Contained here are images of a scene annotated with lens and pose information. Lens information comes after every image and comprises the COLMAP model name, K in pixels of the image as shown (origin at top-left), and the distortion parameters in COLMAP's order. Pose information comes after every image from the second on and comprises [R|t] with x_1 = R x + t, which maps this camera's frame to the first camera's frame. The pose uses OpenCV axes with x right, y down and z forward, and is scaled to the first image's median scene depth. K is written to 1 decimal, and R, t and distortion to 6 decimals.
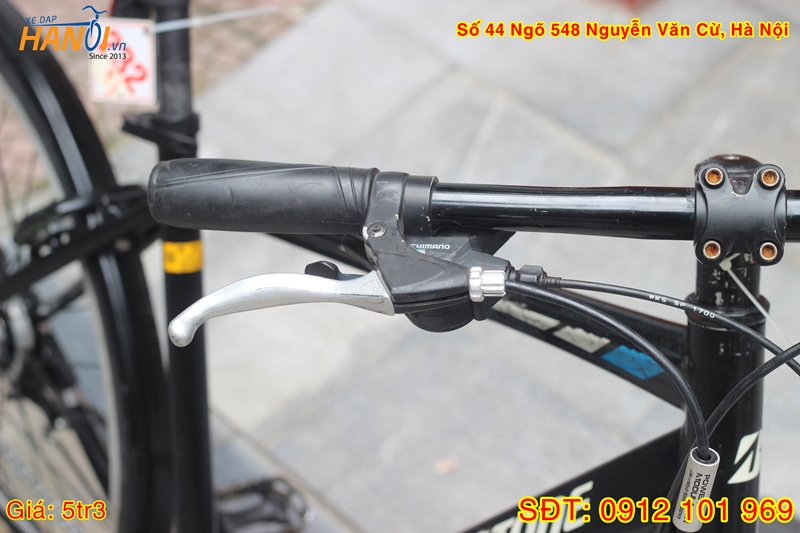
lens RADIAL K [[1901.5, 0, 397.3], [0, 1901.5, 270.5], [0, 0, 1]] dist [-0.070444, 0.000000]
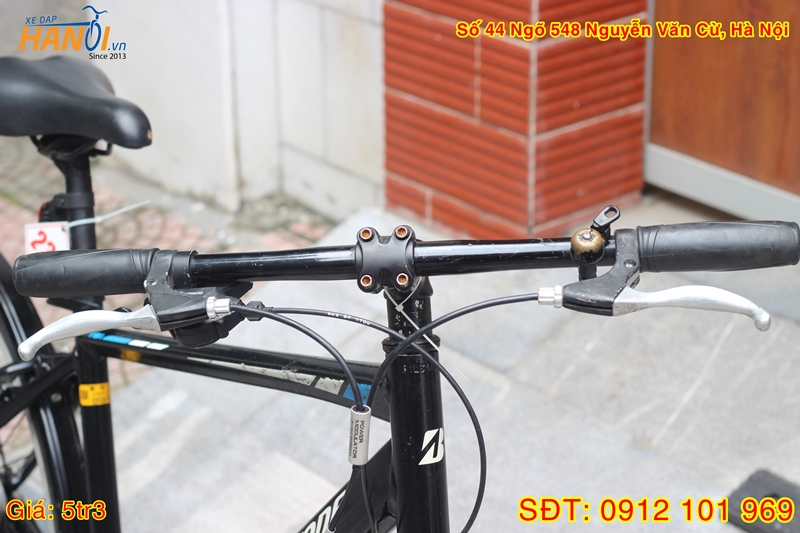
lens RADIAL K [[1901.5, 0, 406.4], [0, 1901.5, 259.9], [0, 0, 1]] dist [-0.070444, 0.000000]
pose [[0.998025, -0.048670, -0.039713, 0.252340], [0.039424, 0.977500, -0.207219, 0.283924], [0.048905, 0.205244, 0.977488, -0.491372]]
